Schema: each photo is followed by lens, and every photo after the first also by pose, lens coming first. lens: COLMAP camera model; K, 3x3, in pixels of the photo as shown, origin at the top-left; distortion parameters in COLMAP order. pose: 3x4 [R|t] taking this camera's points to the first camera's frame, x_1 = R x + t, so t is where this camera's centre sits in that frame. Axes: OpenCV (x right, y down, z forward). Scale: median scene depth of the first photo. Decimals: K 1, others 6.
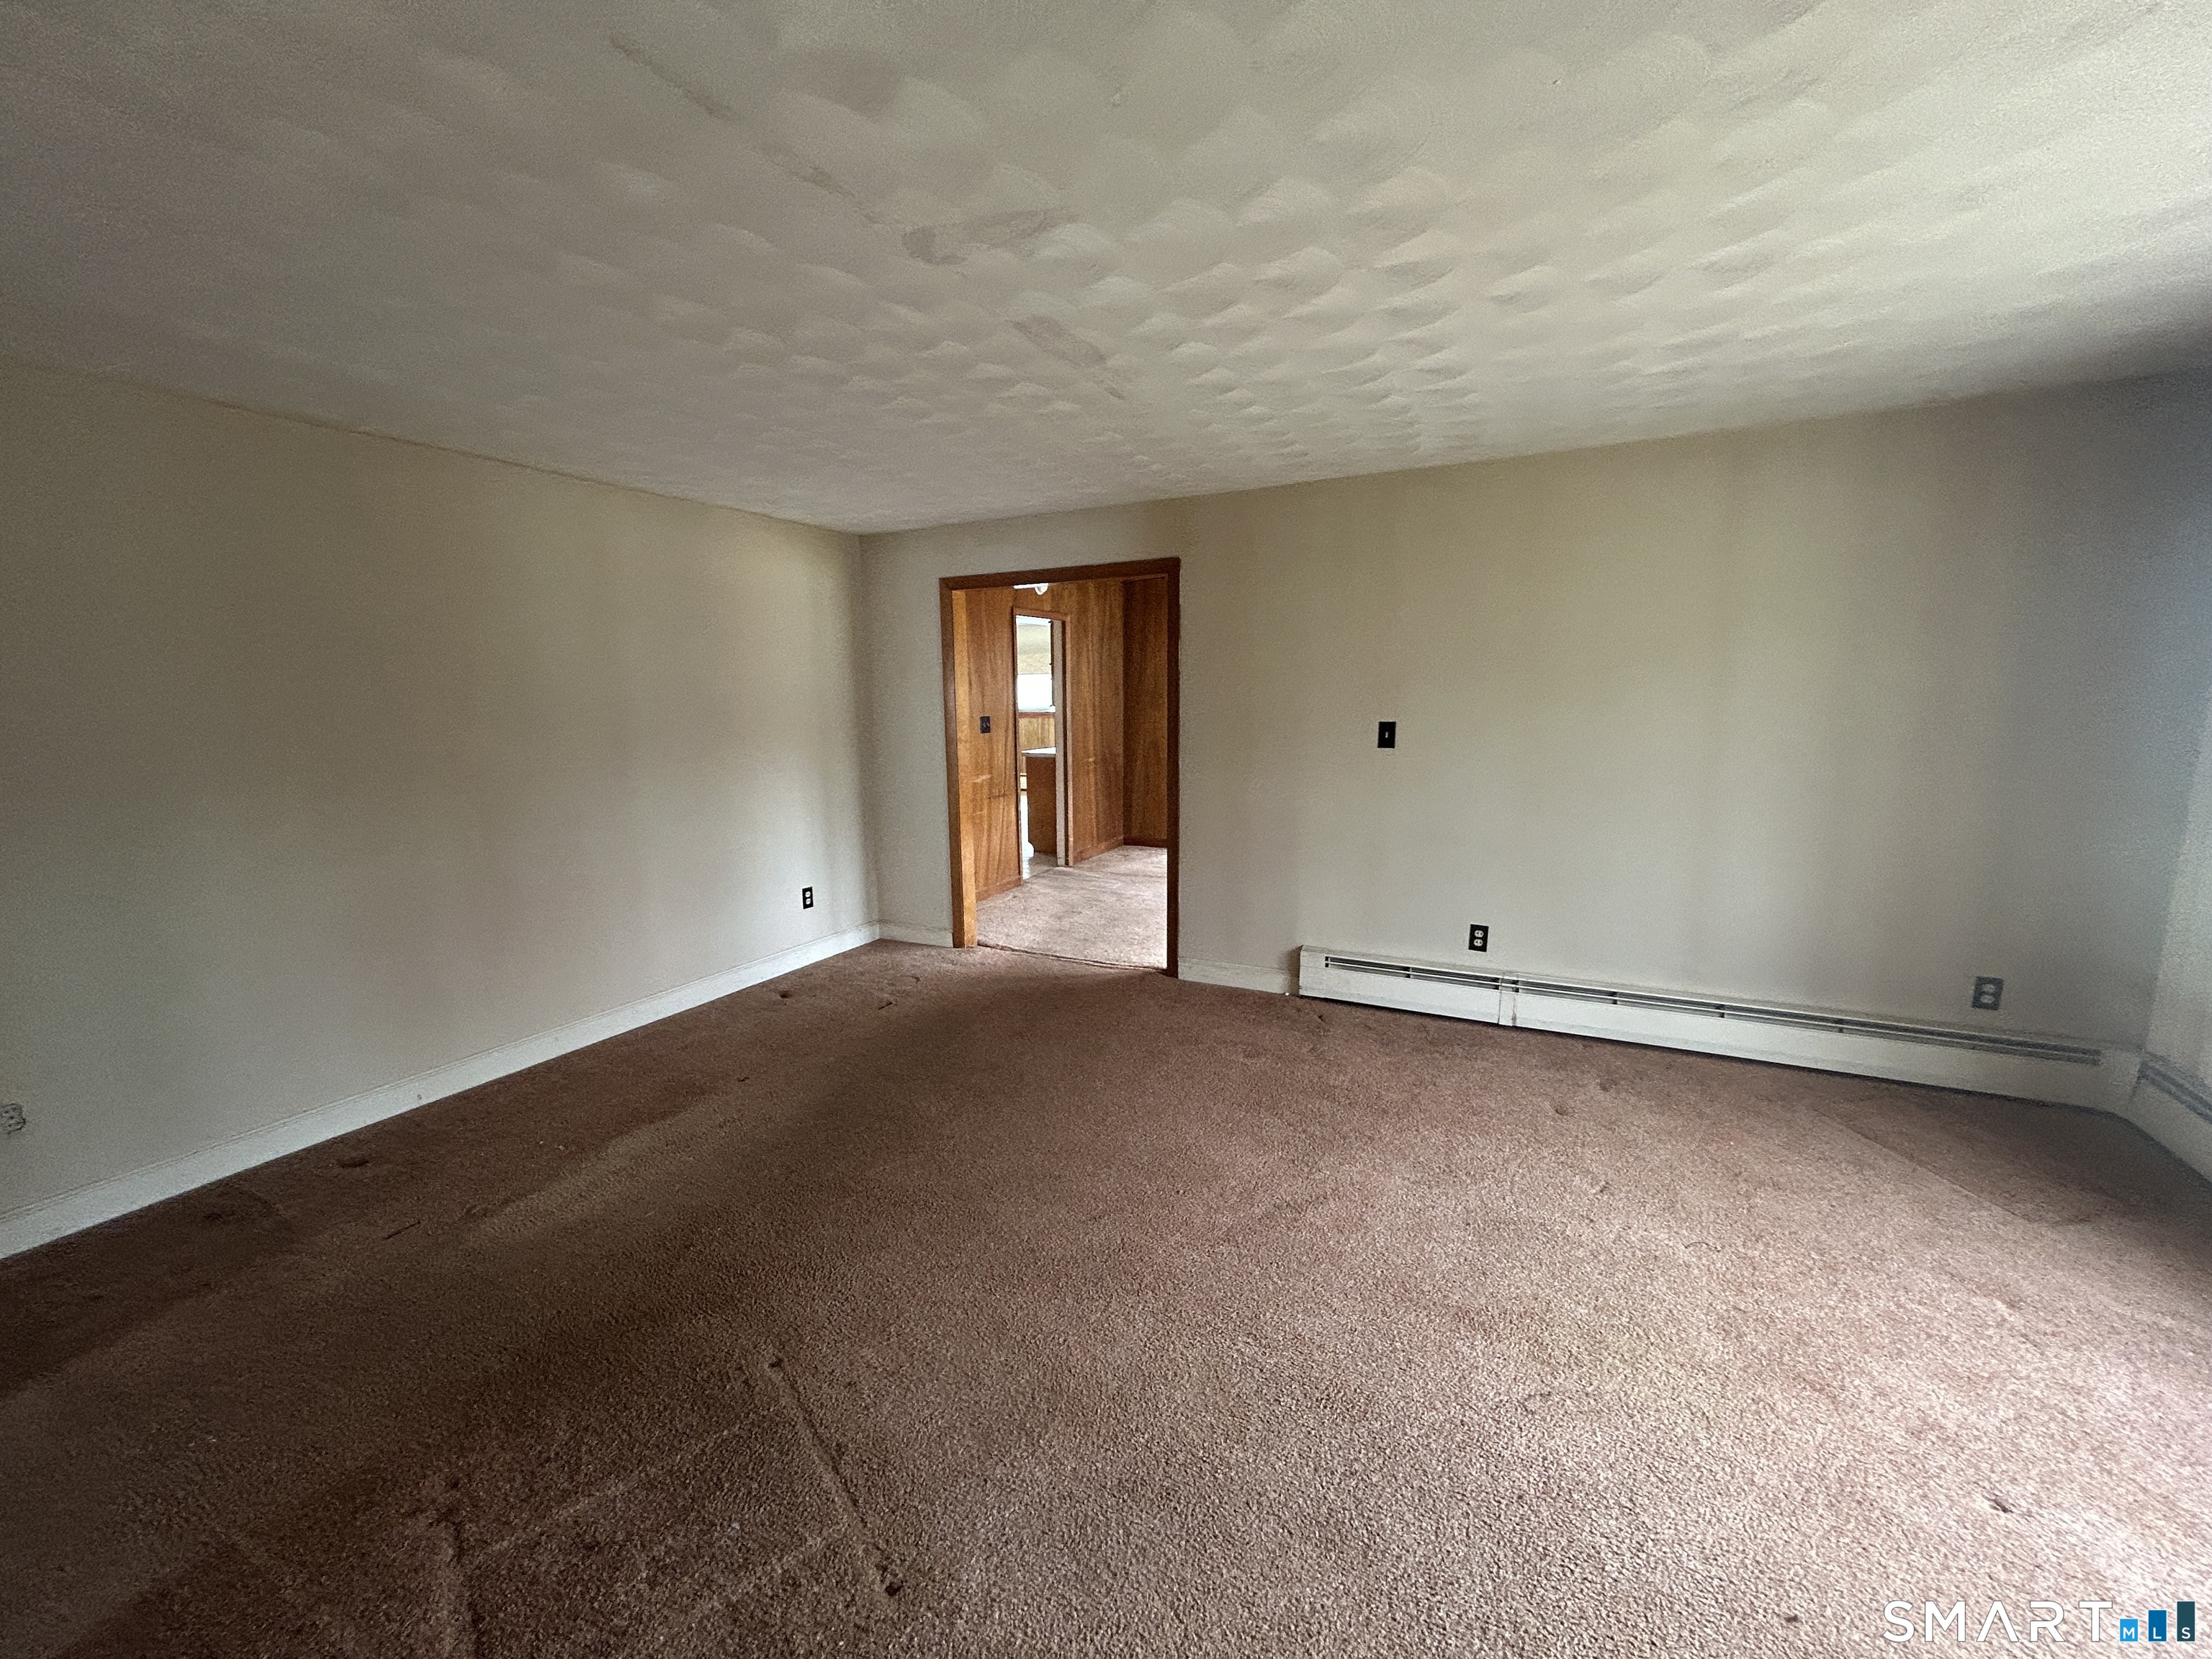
lens RADIAL K [[890.5, 0, 1106.0], [0, 890.5, 829.5], [0, 0, 1]] dist [-0.007915, 0.004331]
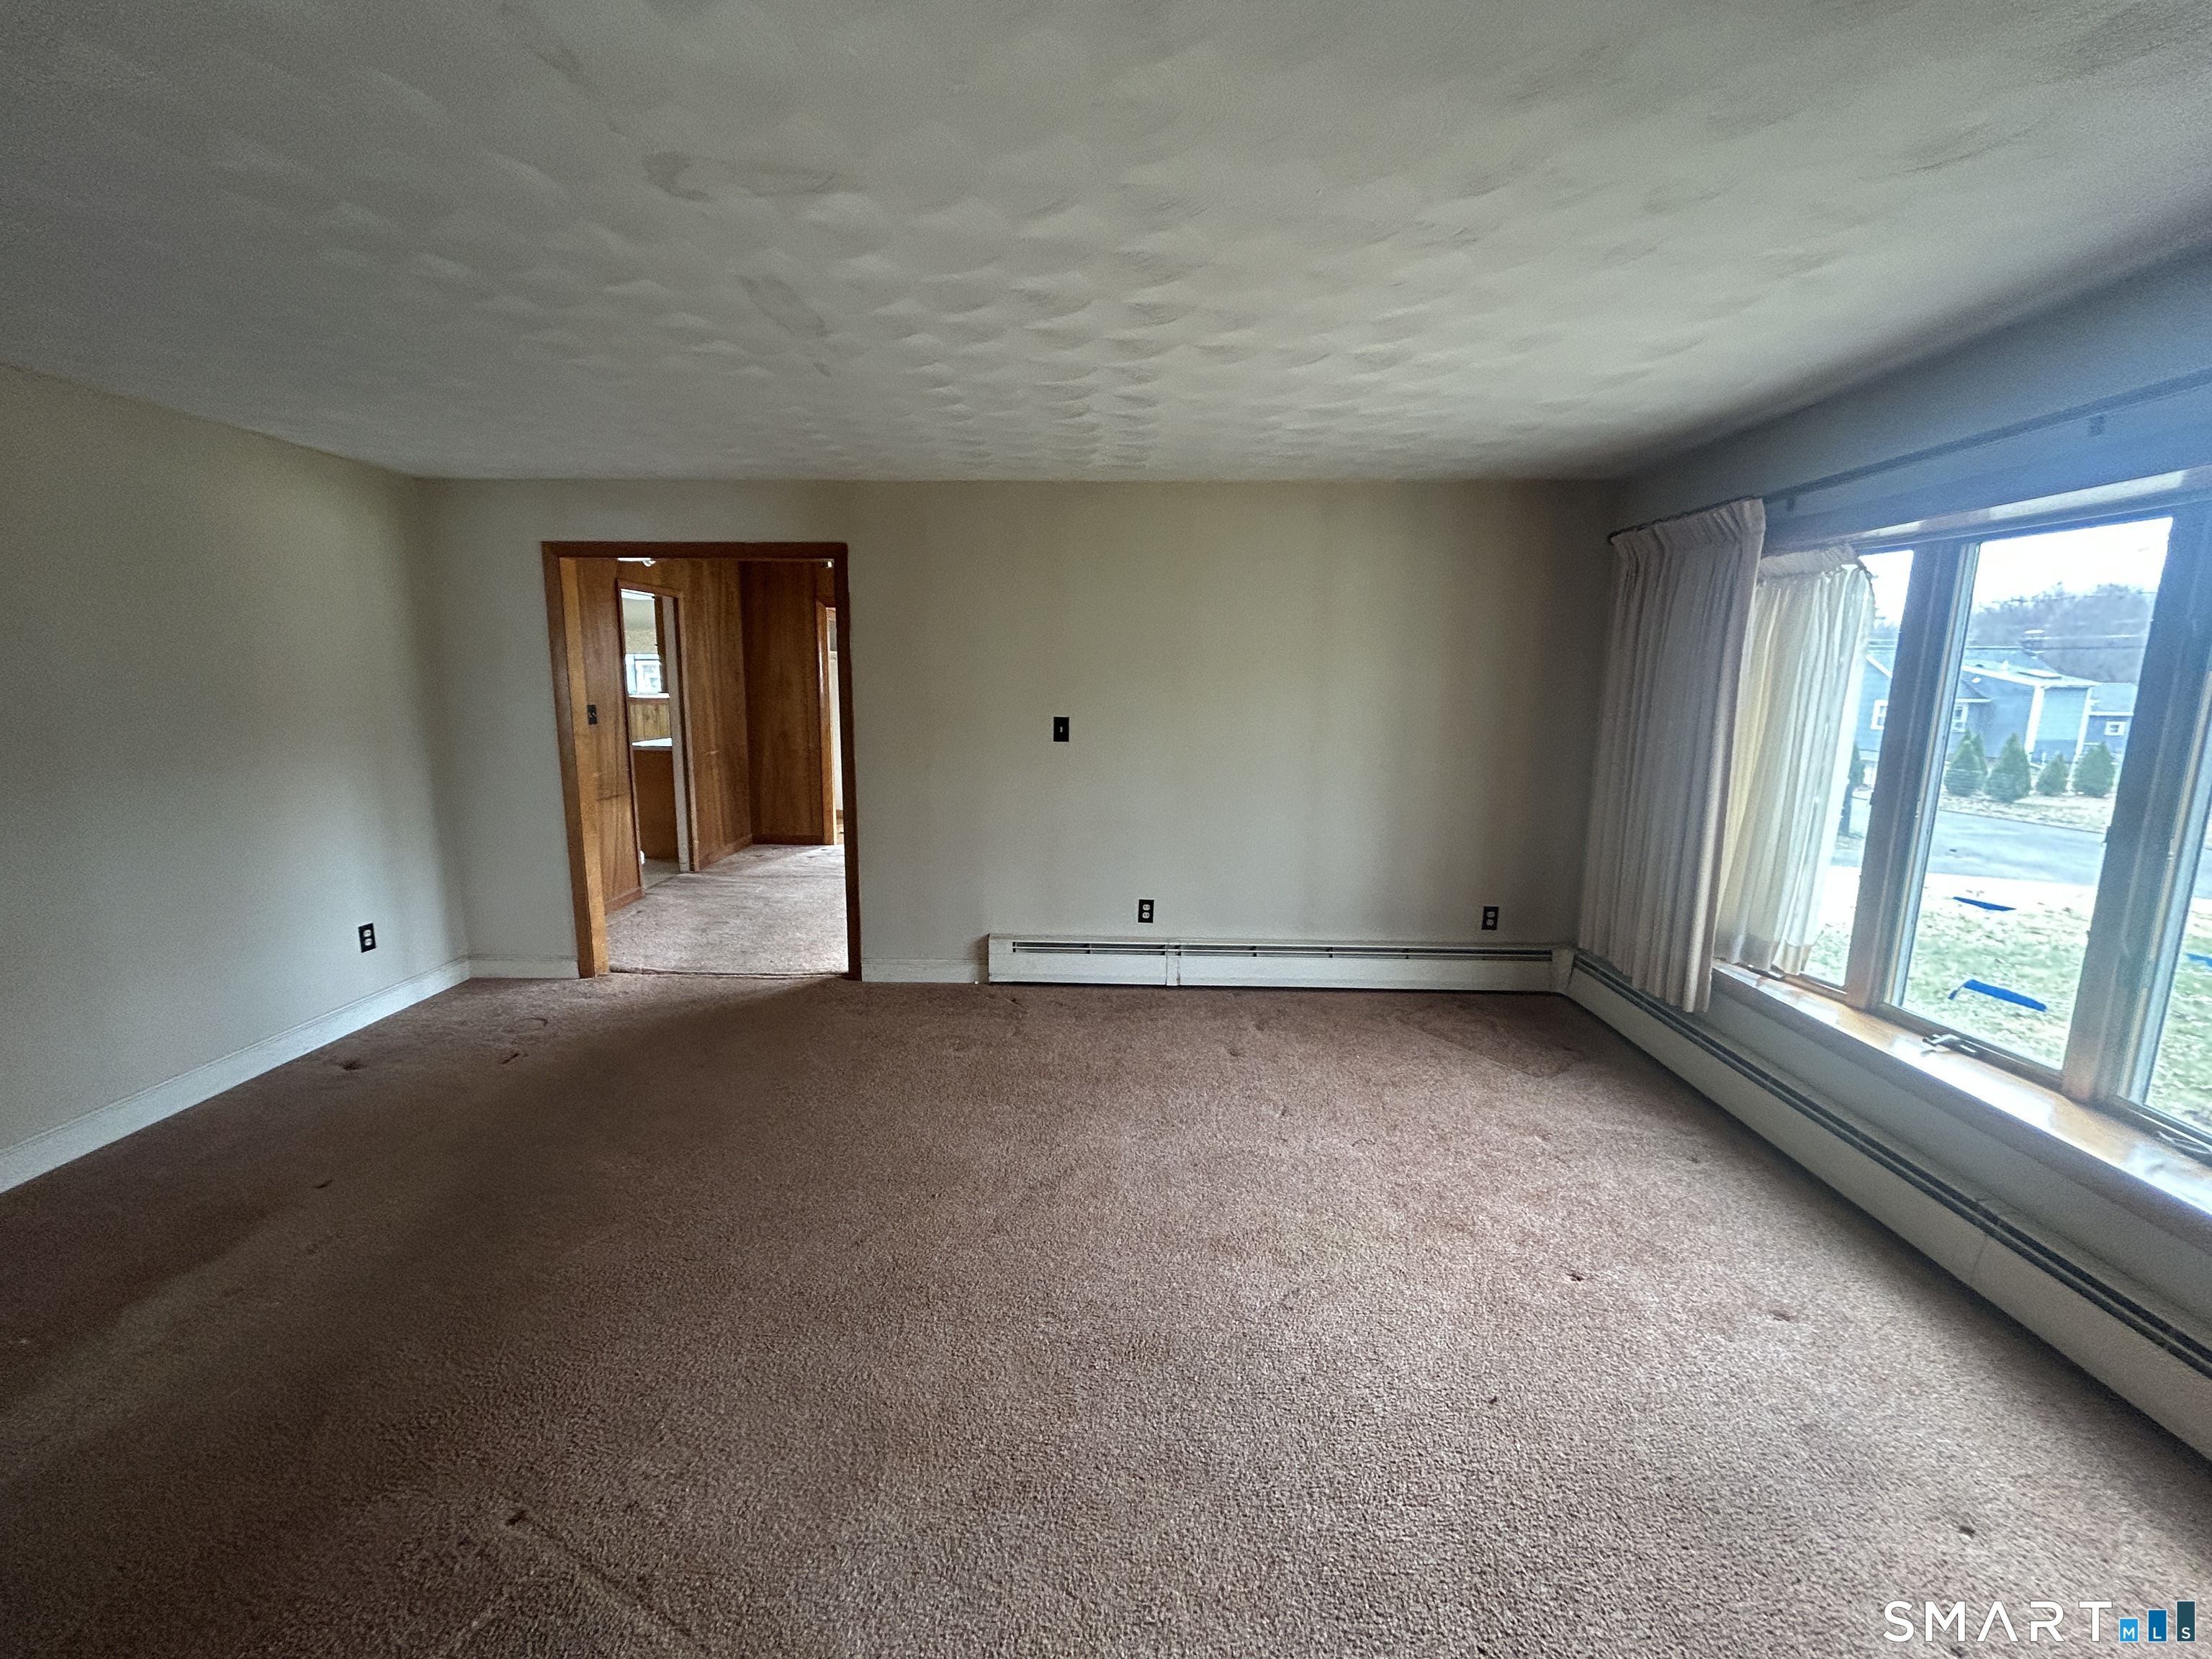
lens RADIAL K [[890.0, 0, 1102.2], [0, 890.0, 828.9], [0, 0, 1]] dist [-0.000154, 0.001153]
pose [[0.899981, -0.051737, 0.432847, -0.114704], [0.045311, 0.998656, 0.025155, -0.012268], [-0.433567, -0.003026, 0.901116, 0.019666]]
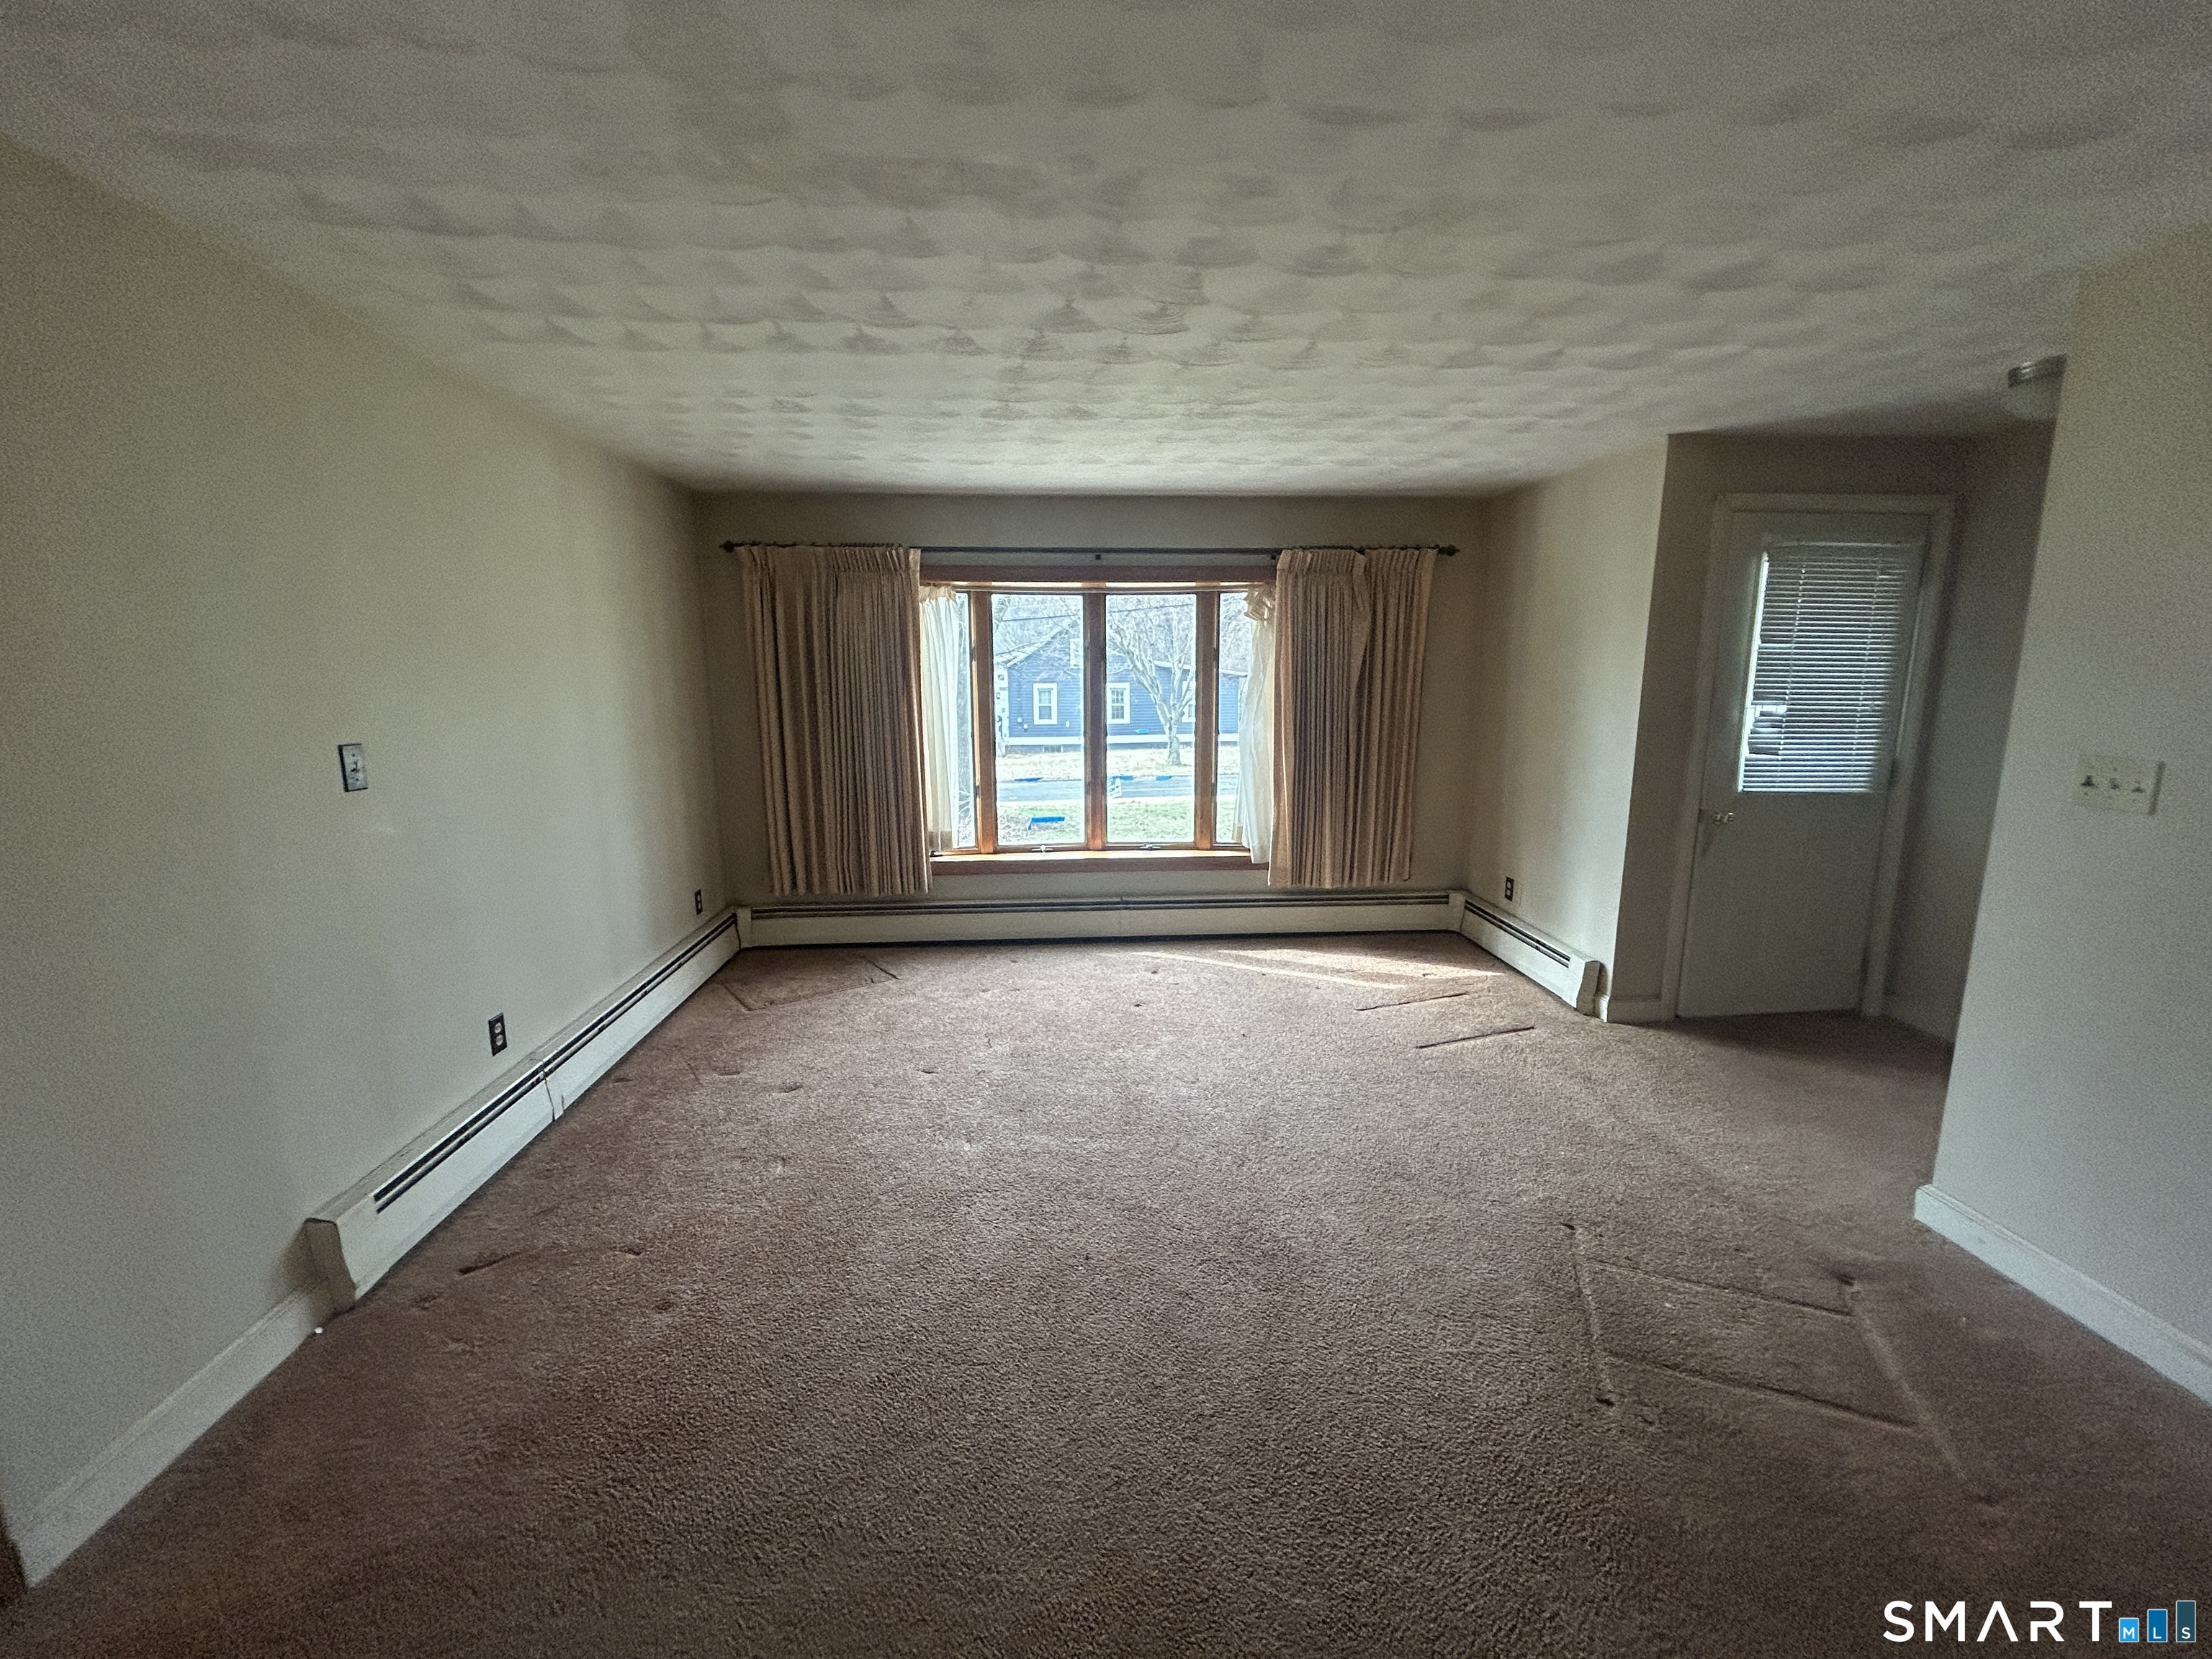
lens RADIAL K [[890.5, 0, 1106.0], [0, 890.5, 829.5], [0, 0, 1]] dist [-0.007915, 0.004331]
pose [[-0.516238, -0.133917, 0.845910, -0.439027], [0.146124, 0.959445, 0.241066, -0.144710], [-0.843887, 0.248055, -0.475734, 0.939999]]
